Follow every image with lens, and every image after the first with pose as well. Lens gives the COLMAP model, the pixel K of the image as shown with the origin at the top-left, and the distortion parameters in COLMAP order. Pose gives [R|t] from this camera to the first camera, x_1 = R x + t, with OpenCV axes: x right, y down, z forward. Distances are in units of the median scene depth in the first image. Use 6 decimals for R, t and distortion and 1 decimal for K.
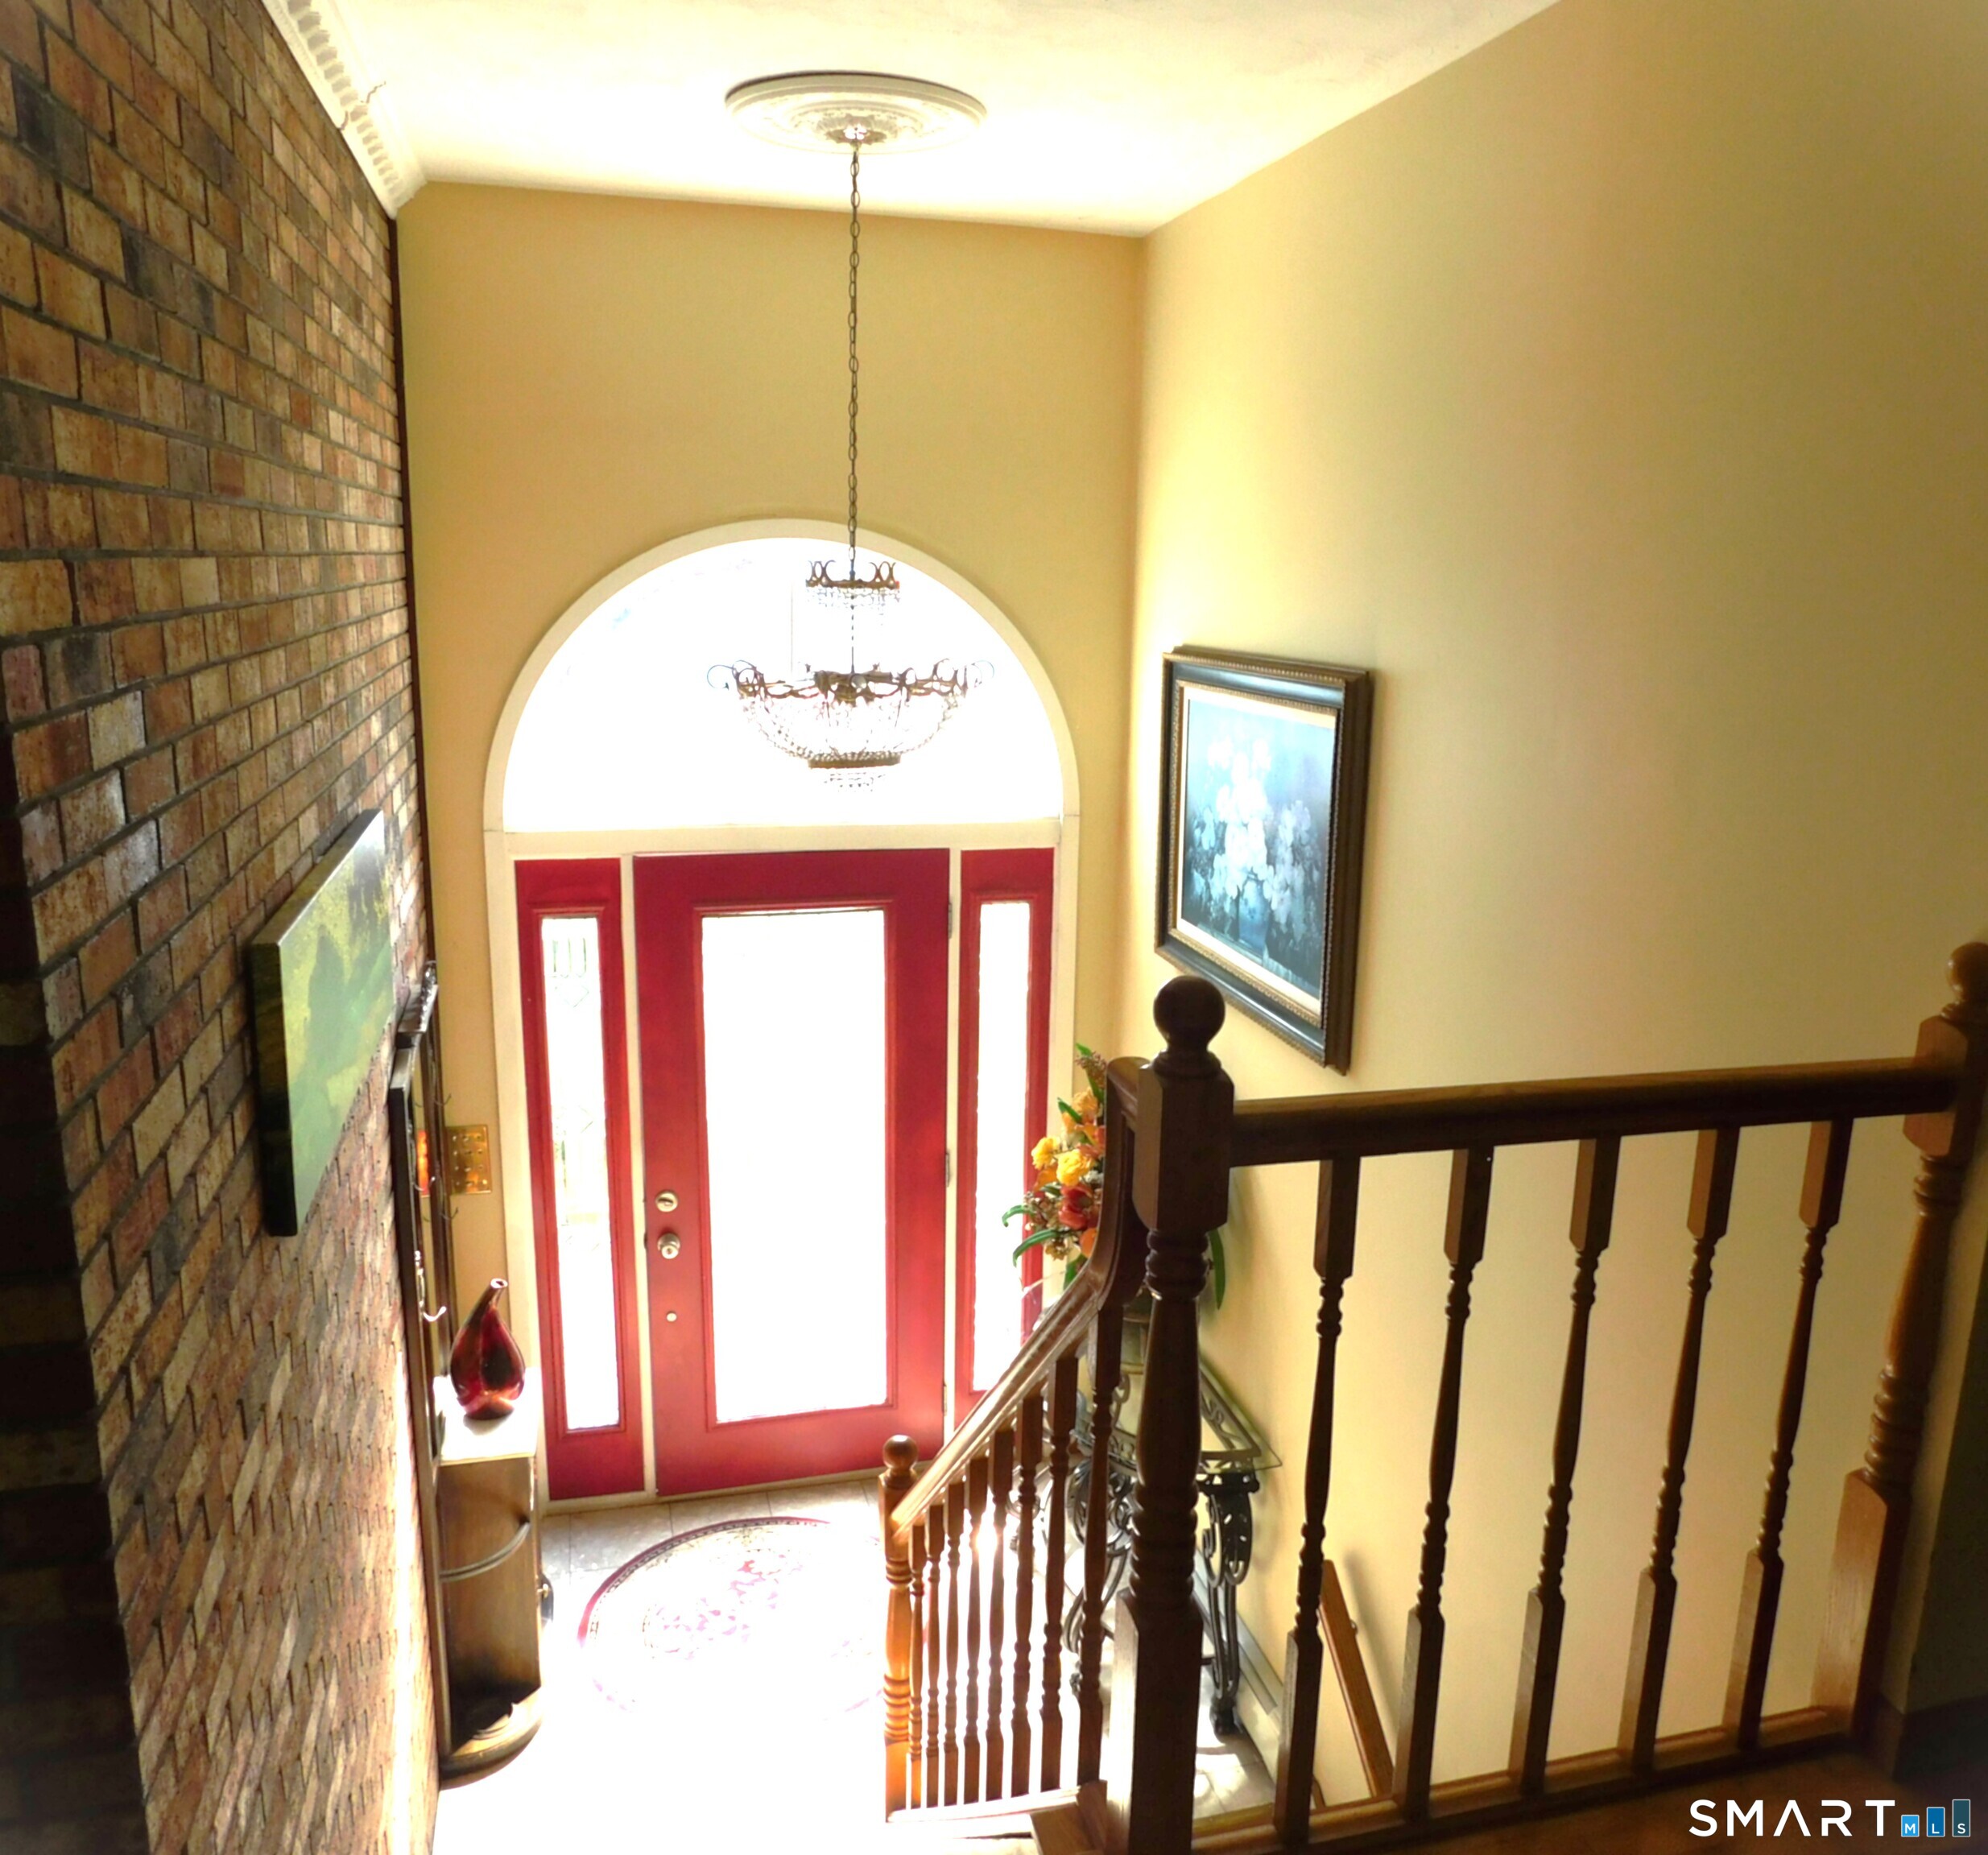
lens RADIAL K [[1638.8, 0, 994.0], [0, 1638.8, 927.5], [0, 0, 1]] dist [-0.008509, -0.003605]
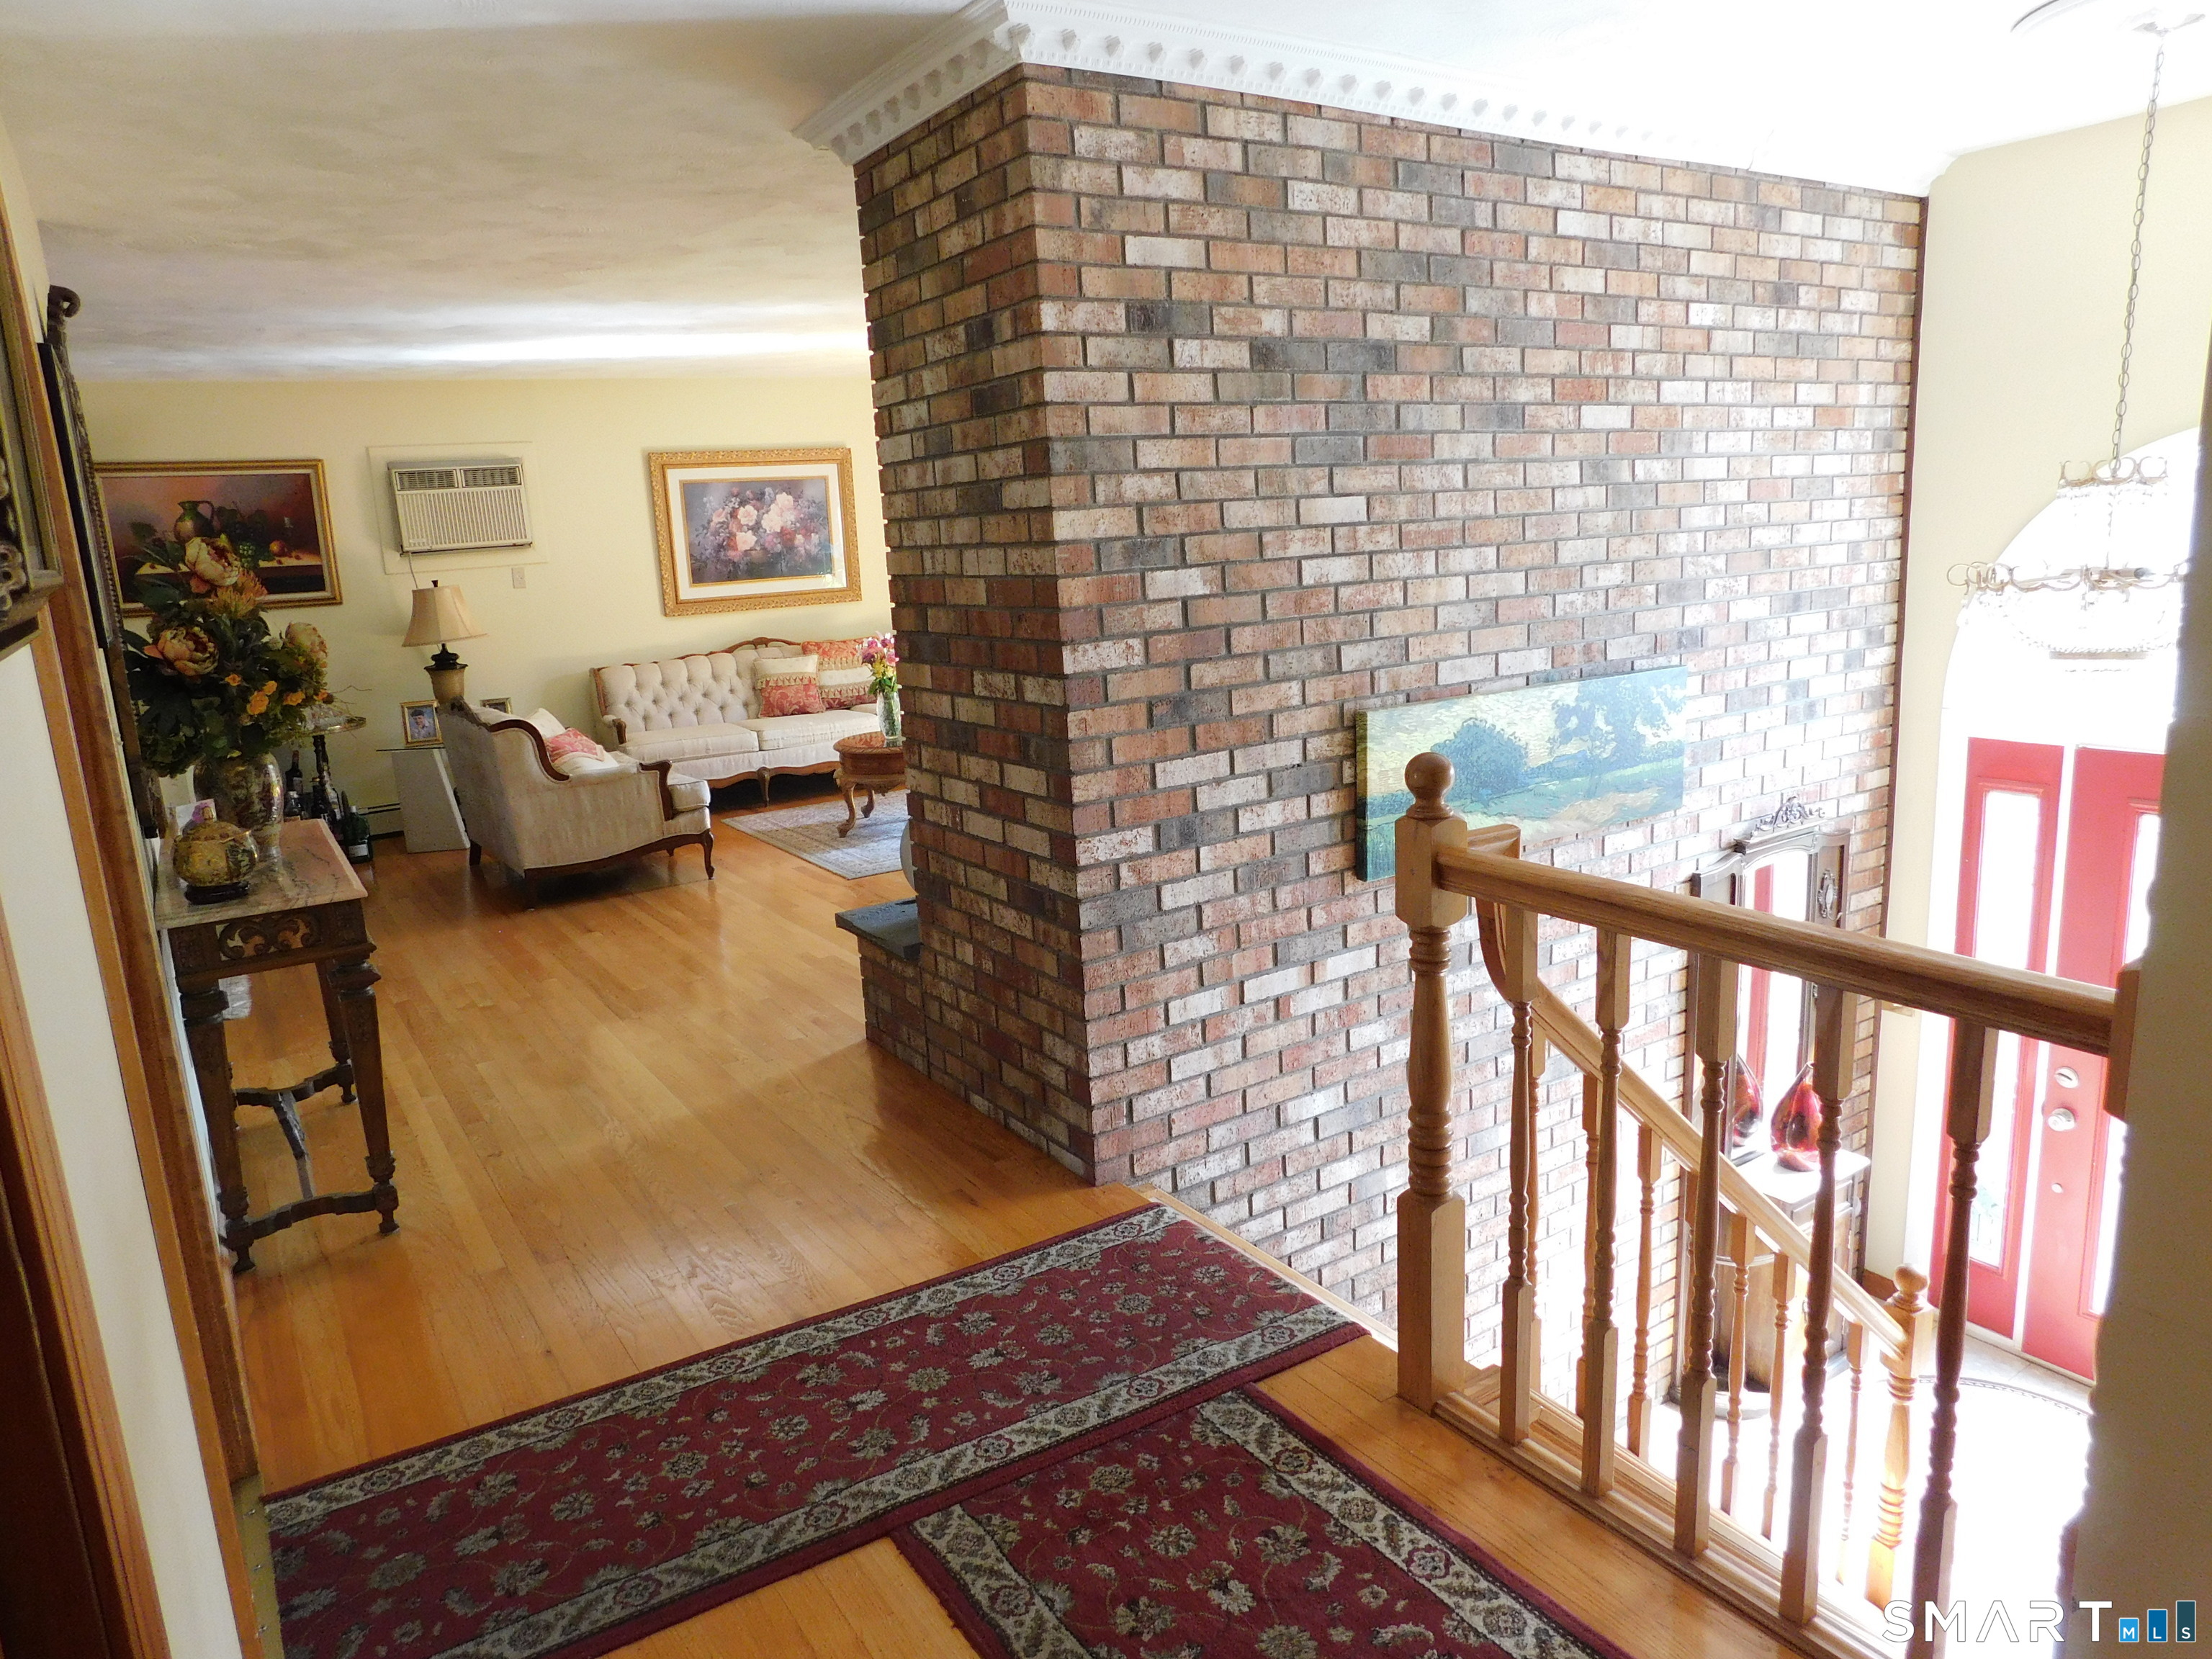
lens RADIAL K [[1458.5, 0, 1106.0], [0, 1458.5, 829.5], [0, 0, 1]] dist [-0.074194, 0.056917]
pose [[0.330964, 0.158029, -0.930317, 0.524924], [-0.150476, 0.982101, 0.113293, -0.000682], [0.931568, 0.102495, 0.348820, 0.108994]]
